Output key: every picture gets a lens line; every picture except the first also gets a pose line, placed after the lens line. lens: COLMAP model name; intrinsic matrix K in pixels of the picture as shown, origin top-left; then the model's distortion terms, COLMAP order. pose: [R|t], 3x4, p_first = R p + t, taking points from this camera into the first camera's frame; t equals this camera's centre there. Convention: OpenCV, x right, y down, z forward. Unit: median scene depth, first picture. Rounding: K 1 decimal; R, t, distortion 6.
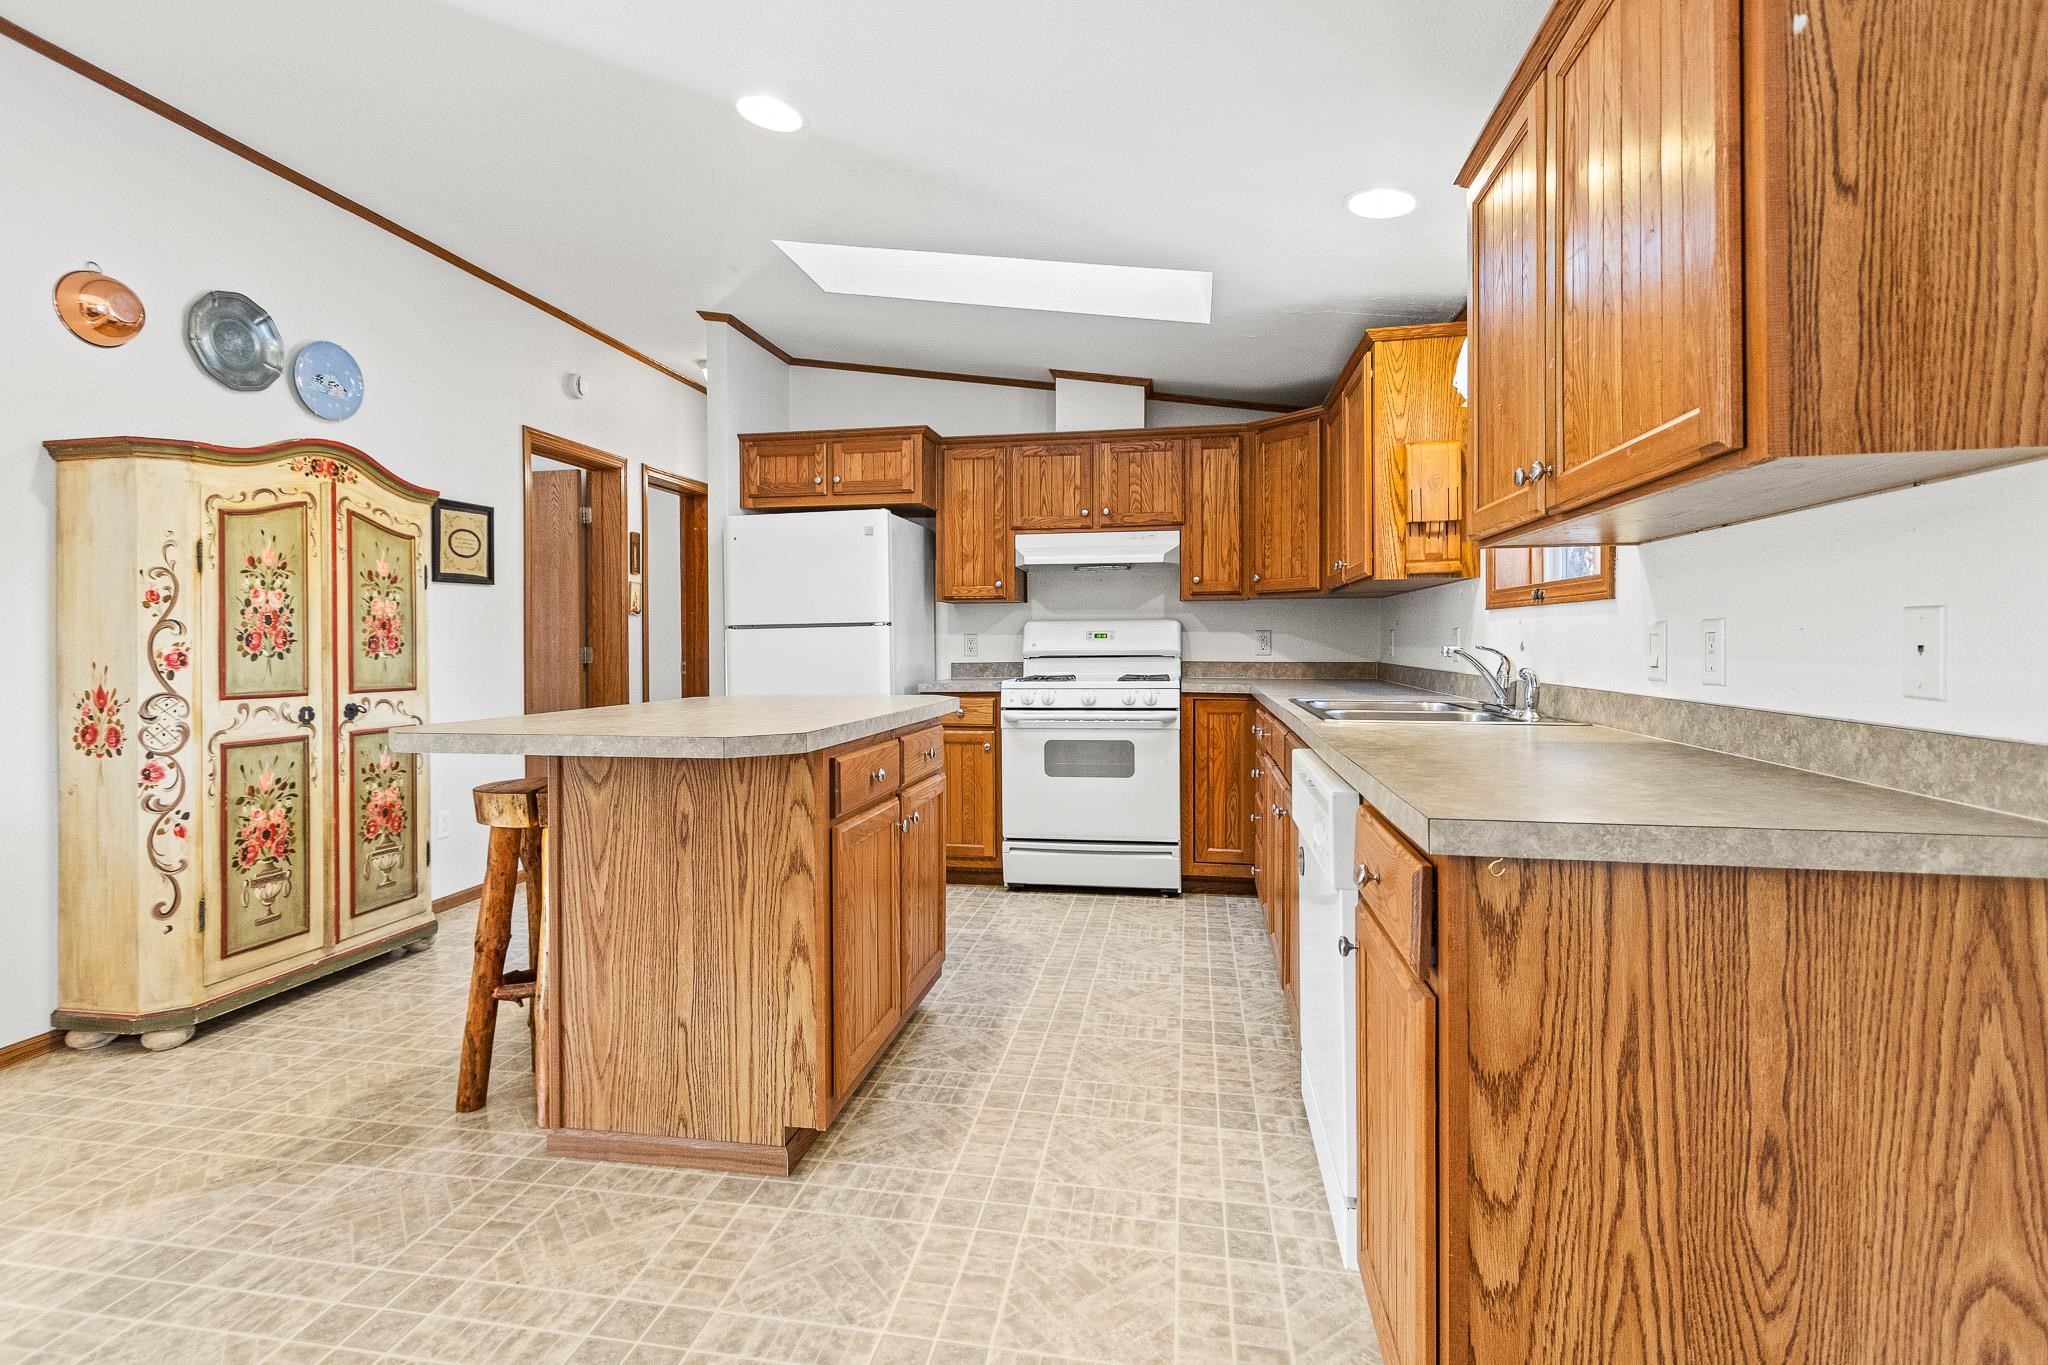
lens RADIAL K [[962.9, 0, 1027.5], [0, 962.9, 651.1], [0, 0, 1]] dist [0.024057, -0.010567]
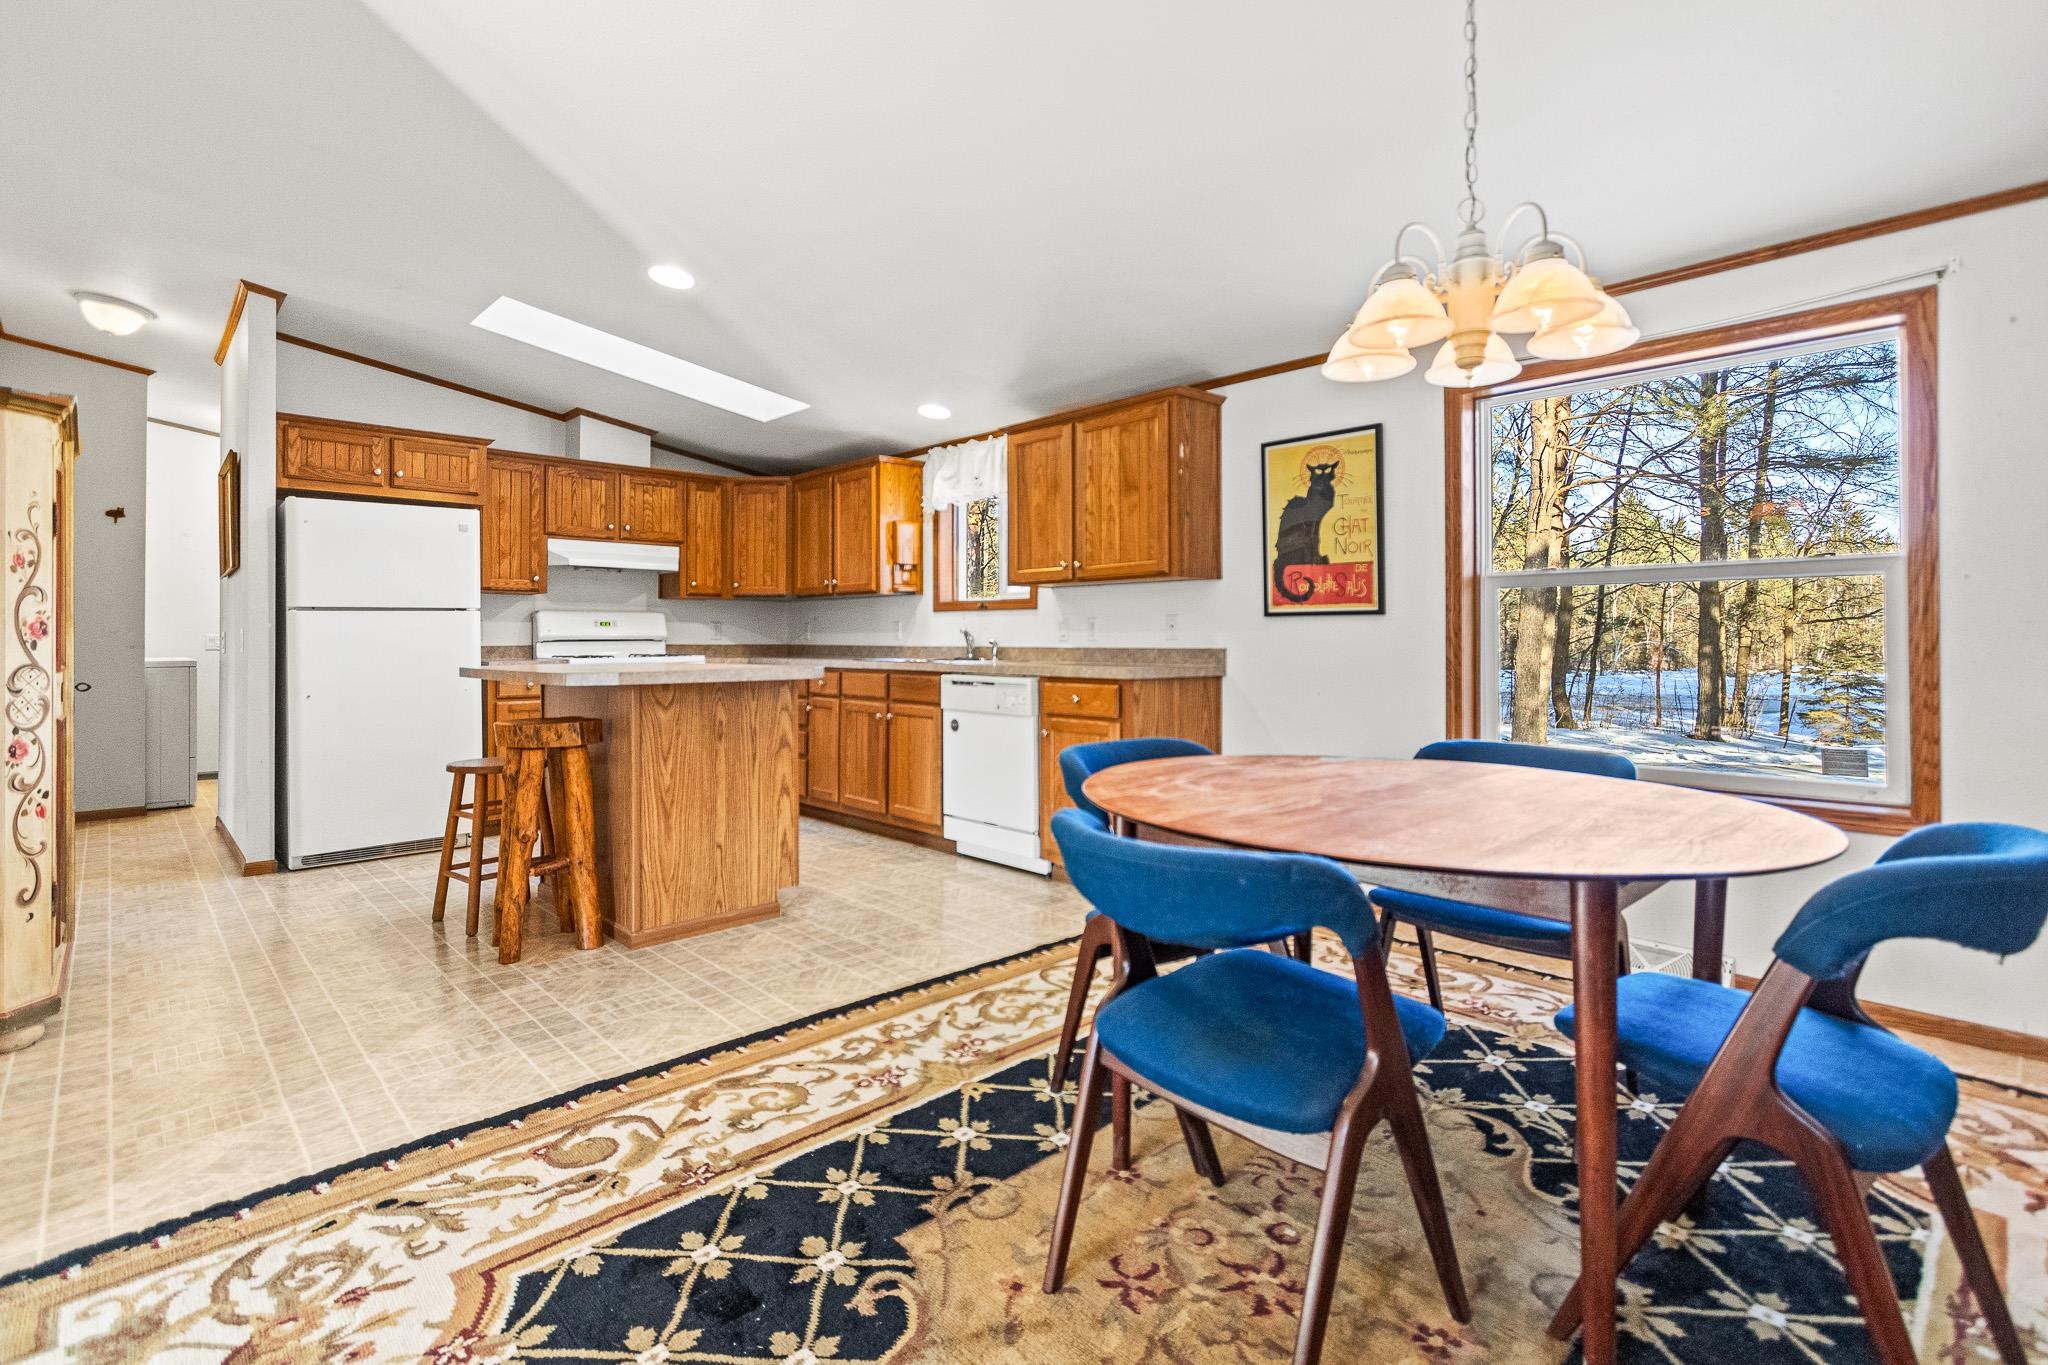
lens RADIAL K [[962.9, 0, 1027.5], [0, 962.9, 651.1], [0, 0, 1]] dist [0.024057, -0.010567]
pose [[0.588978, -0.007051, 0.808118, -1.068917], [0.008460, 0.999961, 0.002560, 0.035955], [-0.808105, 0.005329, 0.589015, -0.324297]]
